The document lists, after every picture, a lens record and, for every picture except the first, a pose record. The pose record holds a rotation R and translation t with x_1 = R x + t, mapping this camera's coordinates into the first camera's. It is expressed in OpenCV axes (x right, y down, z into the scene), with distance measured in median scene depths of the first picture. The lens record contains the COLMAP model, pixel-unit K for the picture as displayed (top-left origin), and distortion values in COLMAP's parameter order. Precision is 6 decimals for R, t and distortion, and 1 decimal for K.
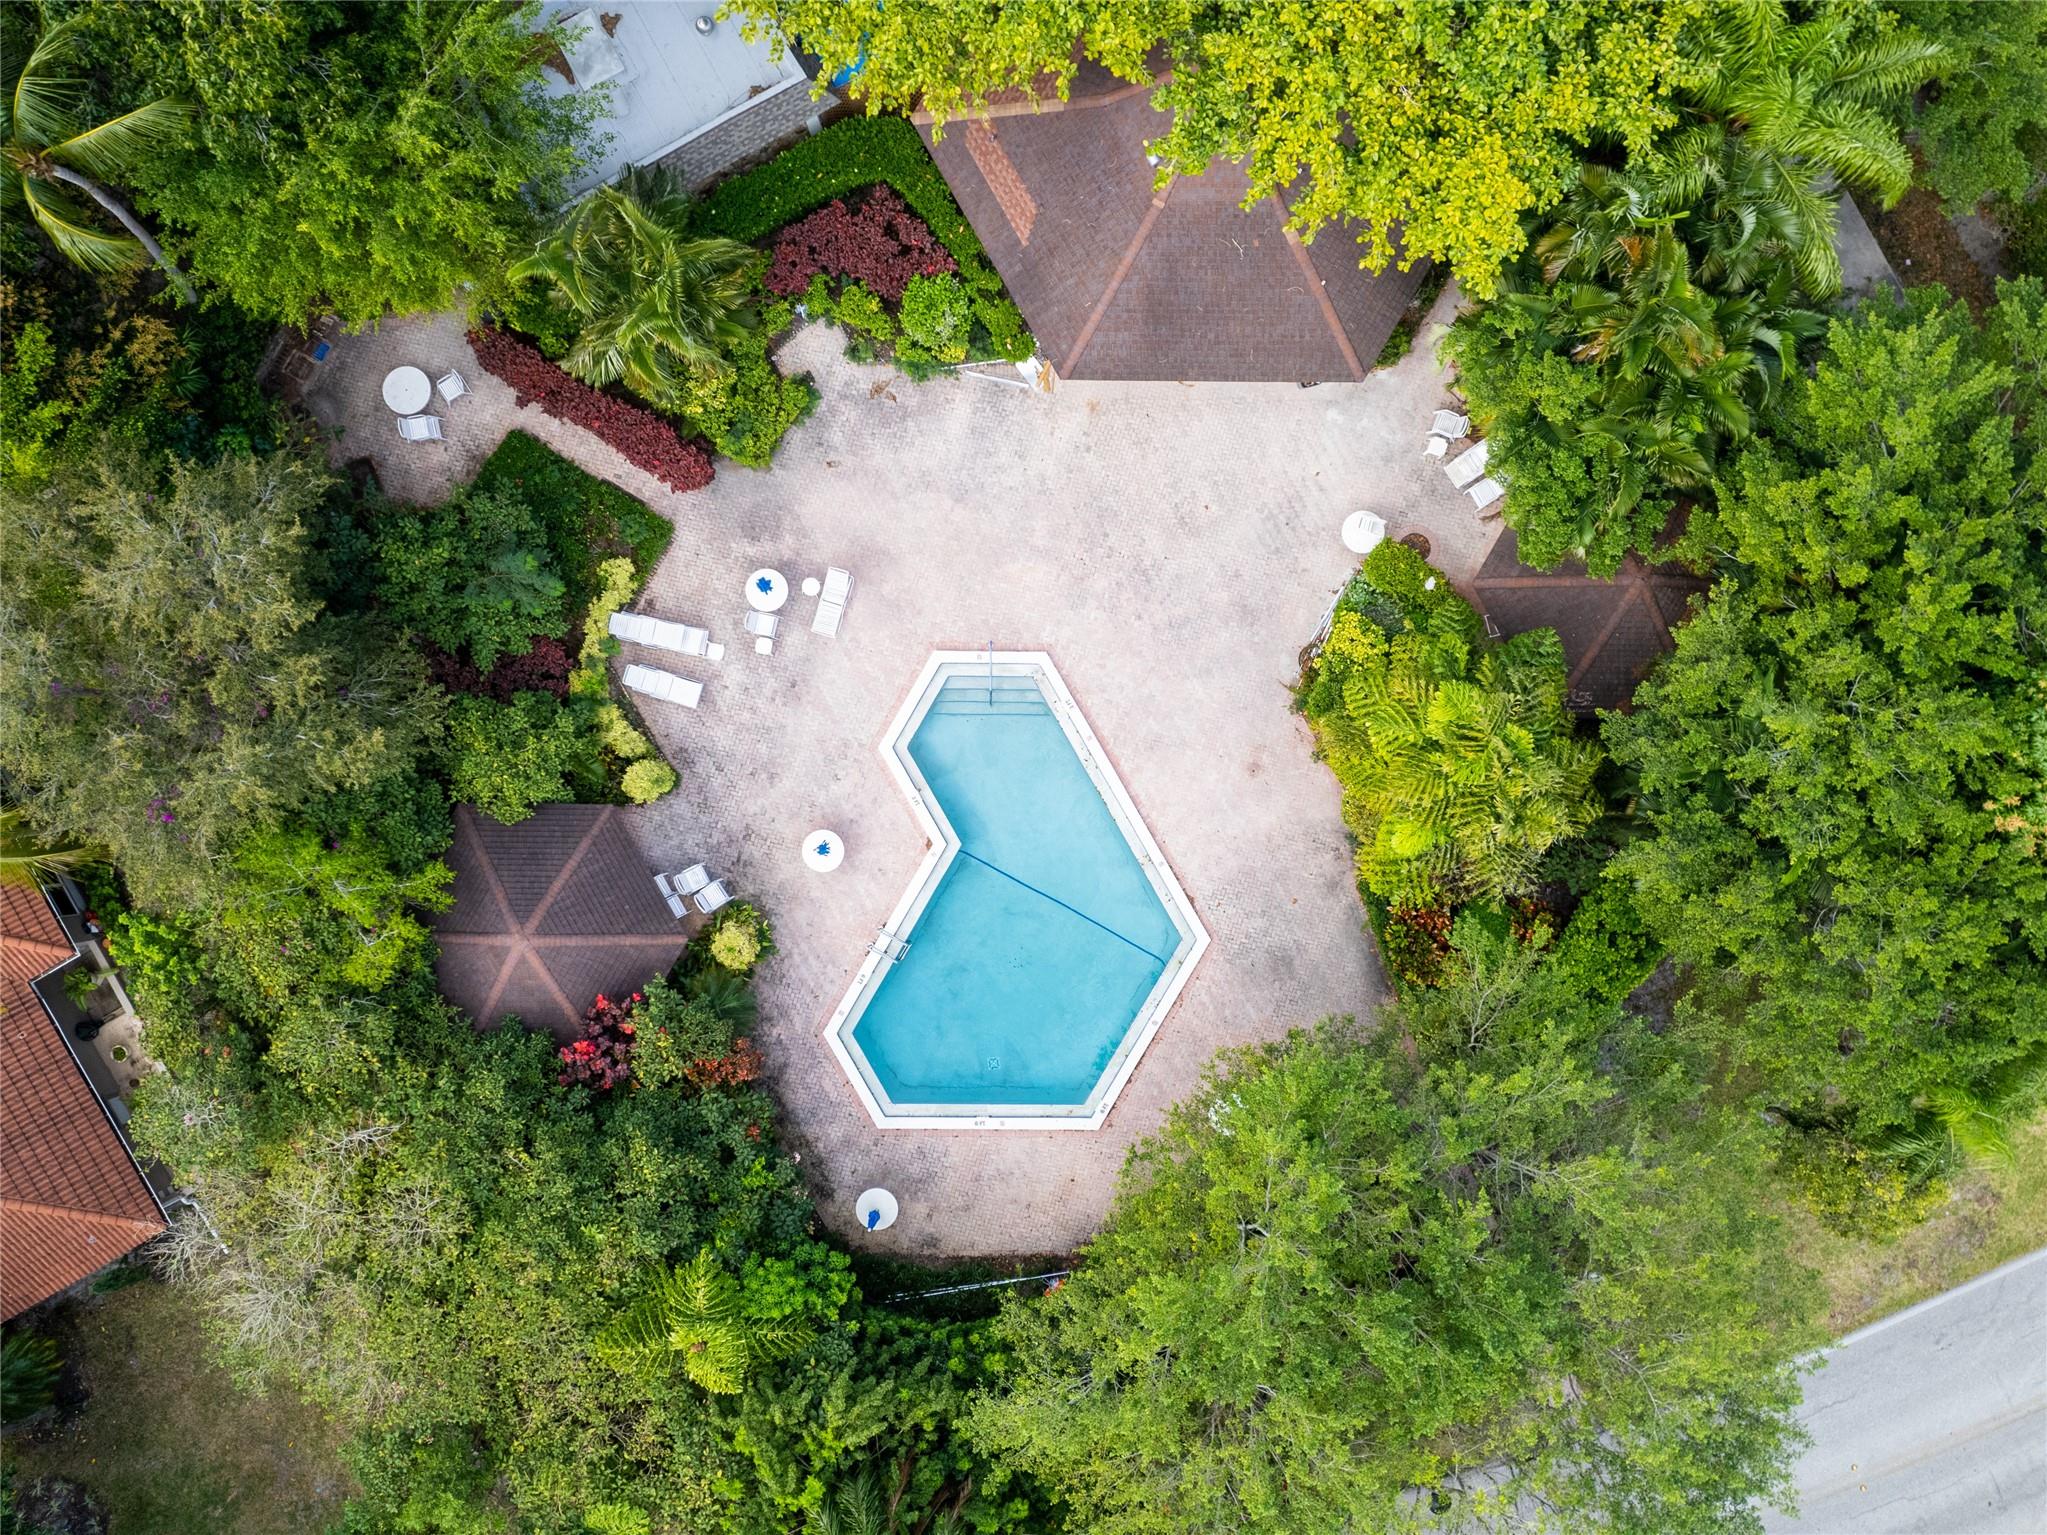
lens RADIAL K [[1720.9, 0, 1023.5], [0, 1720.9, 767.5], [0, 0, 1]] dist [-0.061733, 0.036271]
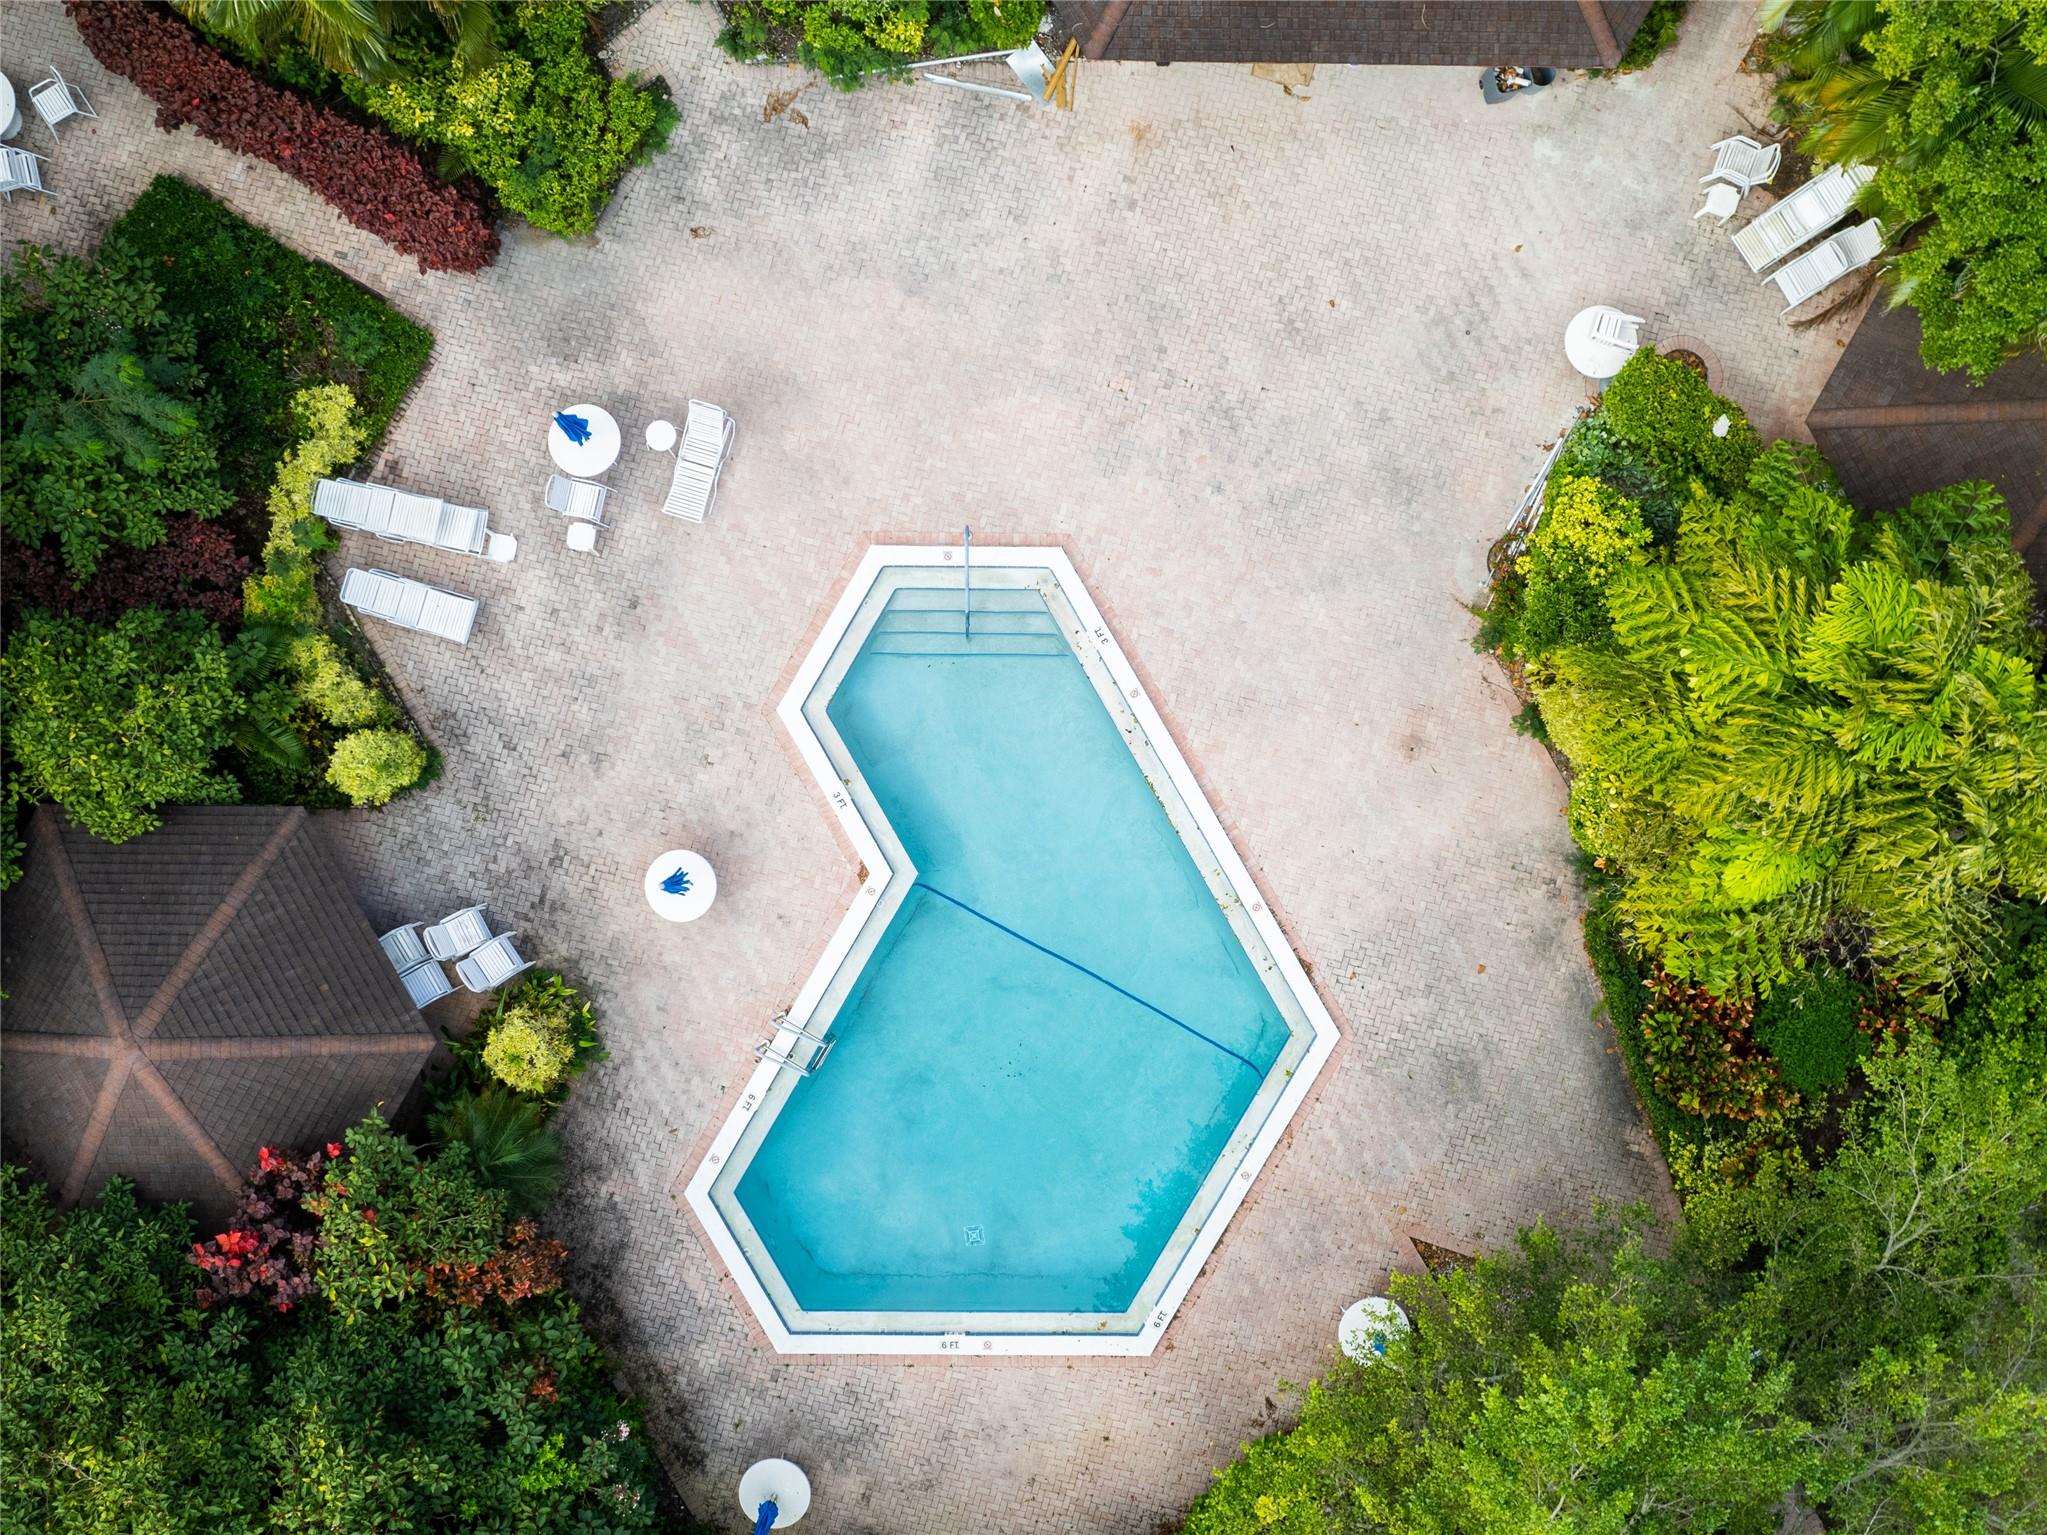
lens RADIAL K [[1720.9, 0, 1023.5], [0, 1720.9, 767.5], [0, 0, 1]] dist [-0.061733, 0.036271]
pose [[0.999999, -0.000815, -0.000808, 0.000609], [0.000815, 1.000000, 0.000524, 0.008003], [0.000808, -0.000524, 1.000000, 0.413349]]
